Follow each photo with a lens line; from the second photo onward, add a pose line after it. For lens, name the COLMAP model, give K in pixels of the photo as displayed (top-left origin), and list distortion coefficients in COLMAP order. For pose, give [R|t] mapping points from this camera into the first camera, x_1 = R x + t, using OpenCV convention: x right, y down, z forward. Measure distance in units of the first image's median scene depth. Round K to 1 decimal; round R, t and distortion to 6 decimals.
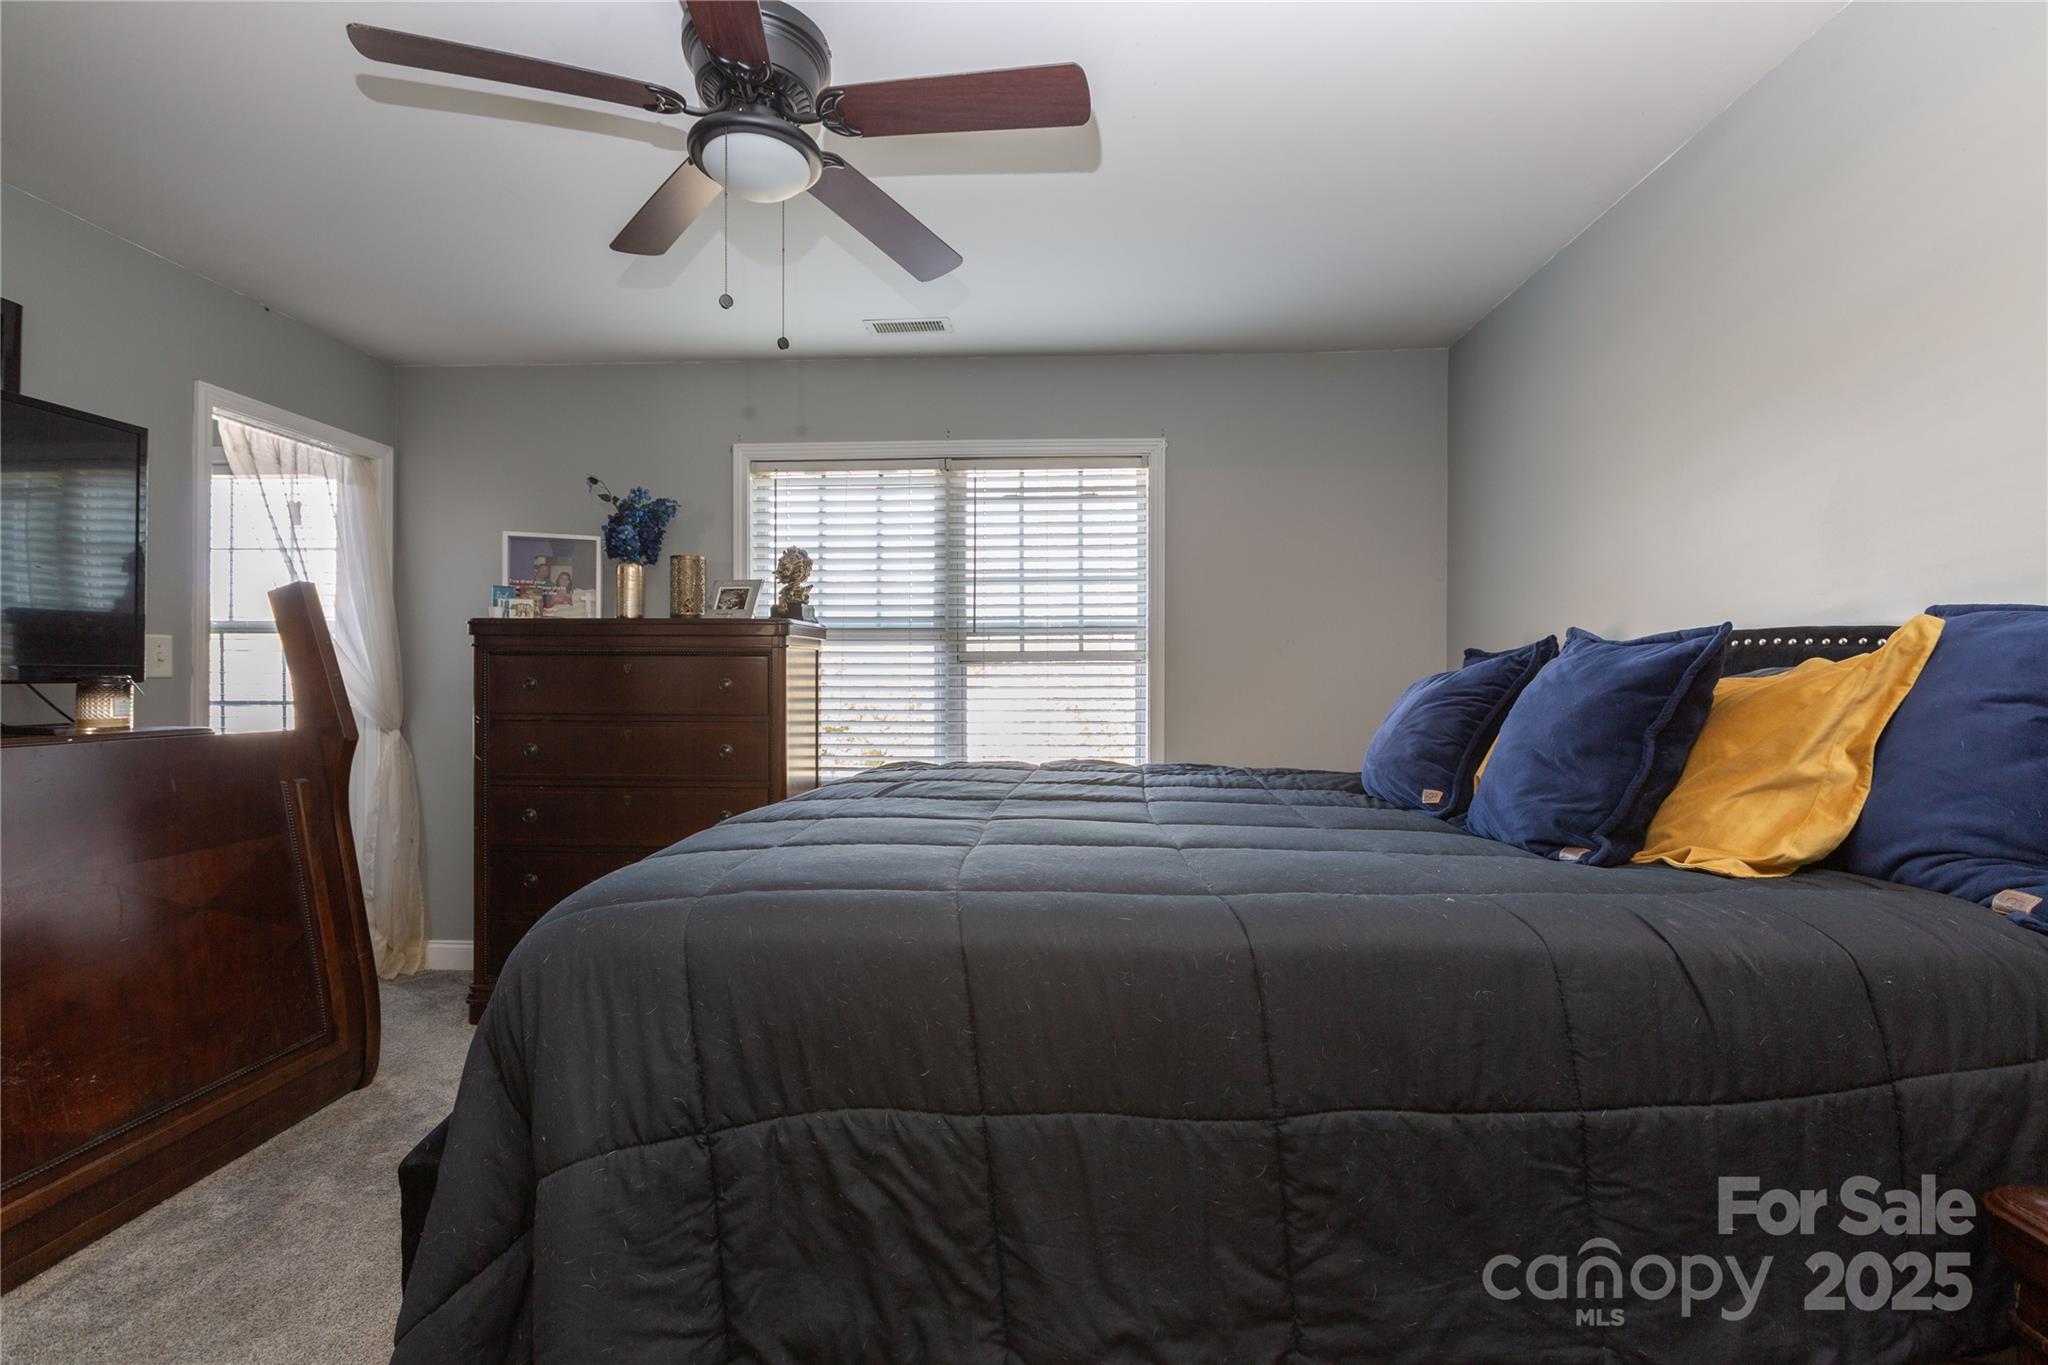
lens RADIAL K [[908.6, 0, 1032.0], [0, 908.6, 670.3], [0, 0, 1]] dist [0.000086, -0.000207]
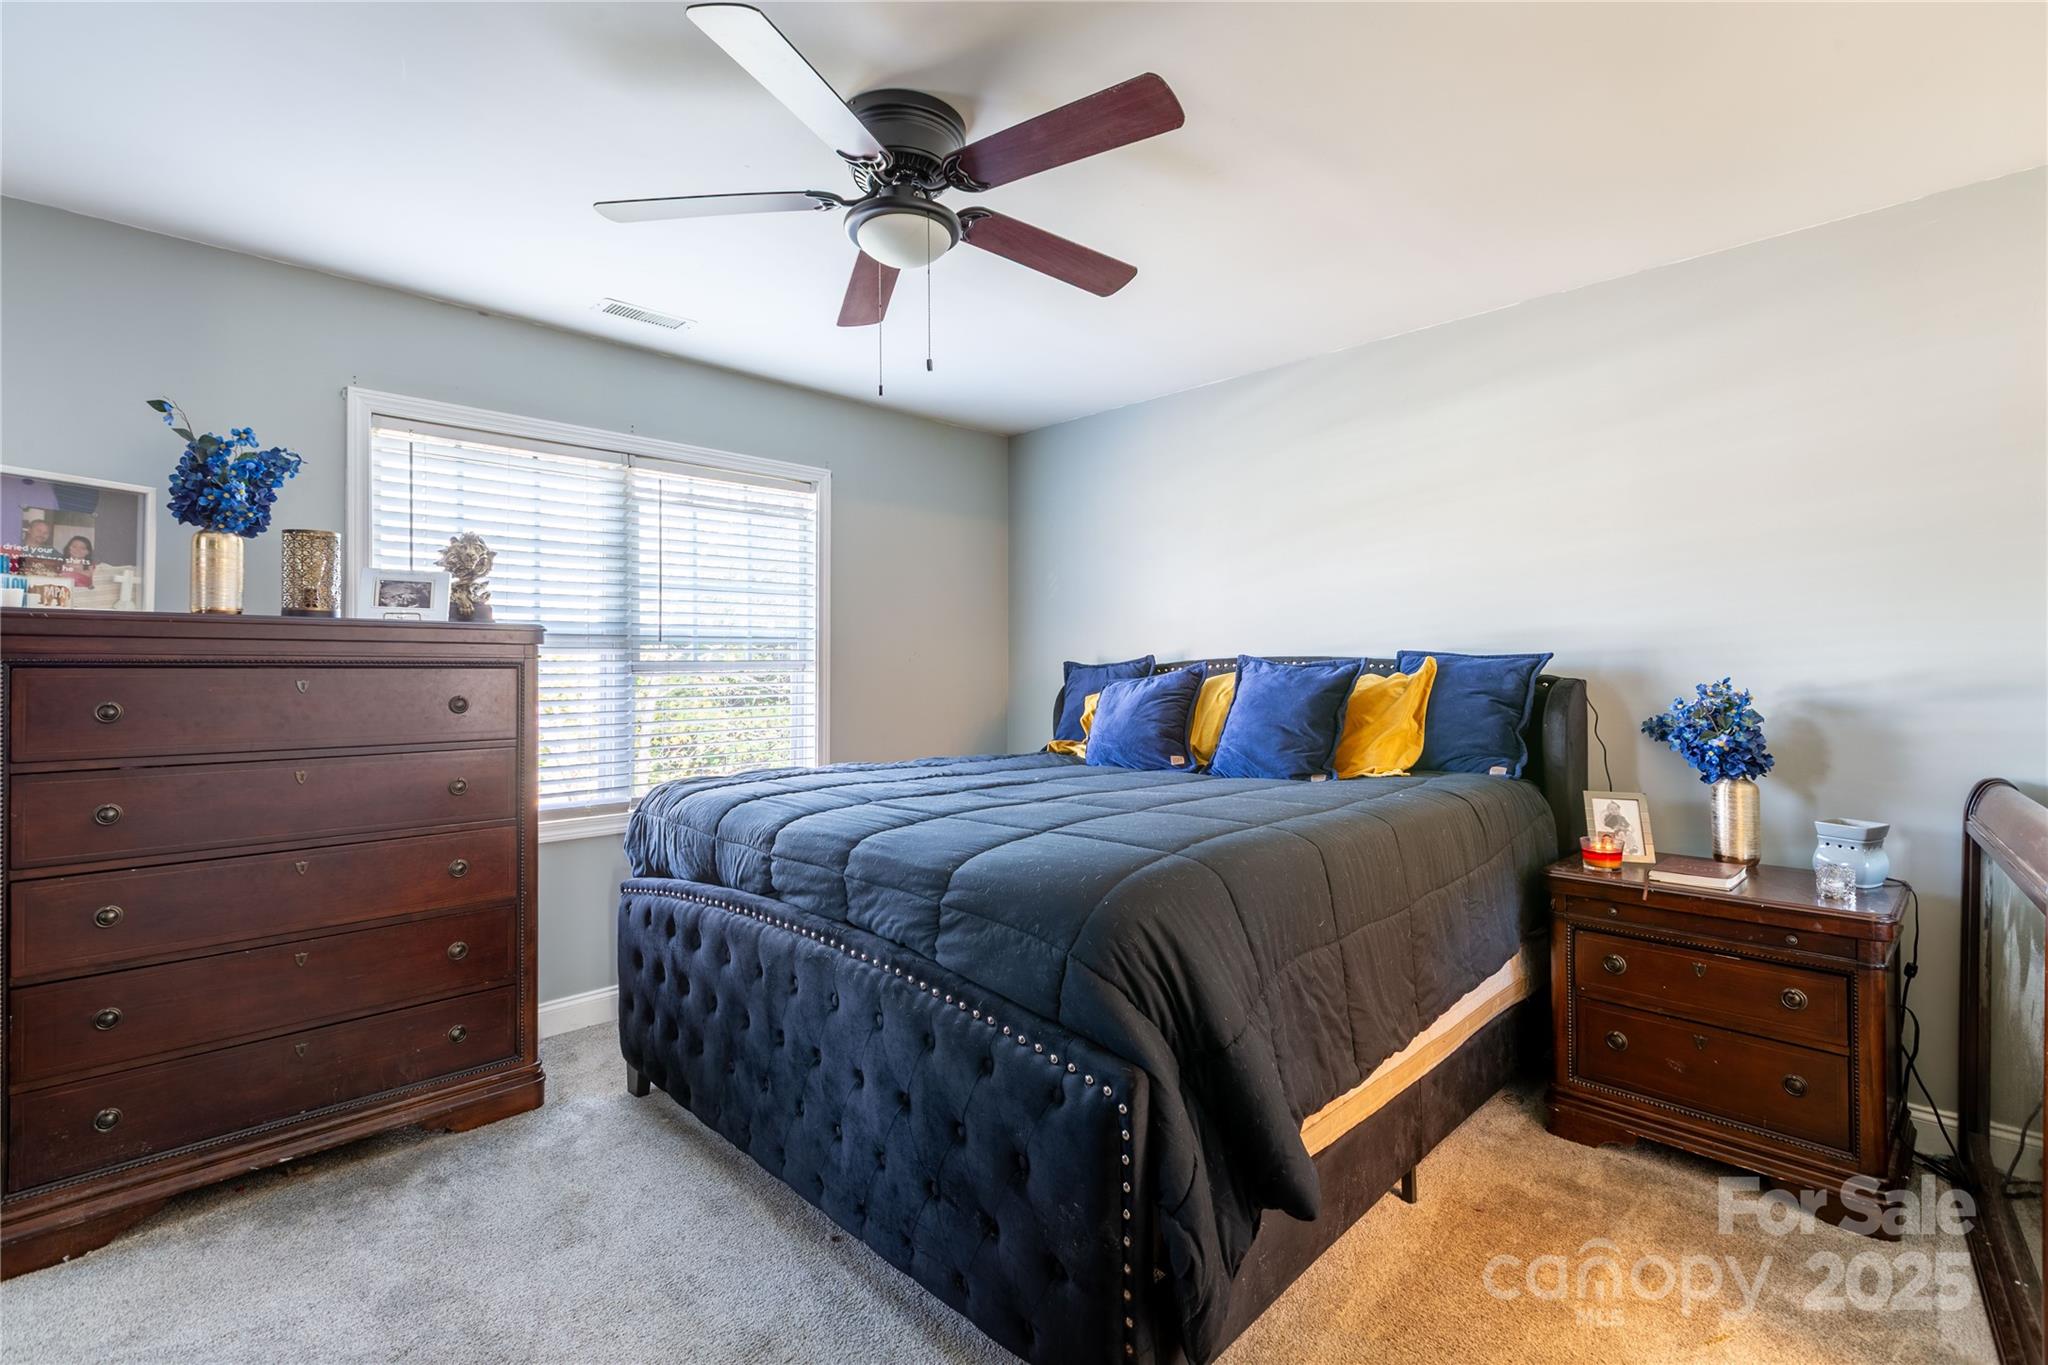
lens RADIAL K [[908.6, 0, 1032.0], [0, 908.6, 670.3], [0, 0, 1]] dist [0.000086, -0.000207]
pose [[0.673451, -0.004482, 0.739218, -0.534446], [0.002224, 0.999989, 0.004037, -0.014455], [-0.739229, -0.001074, 0.673454, 0.069929]]
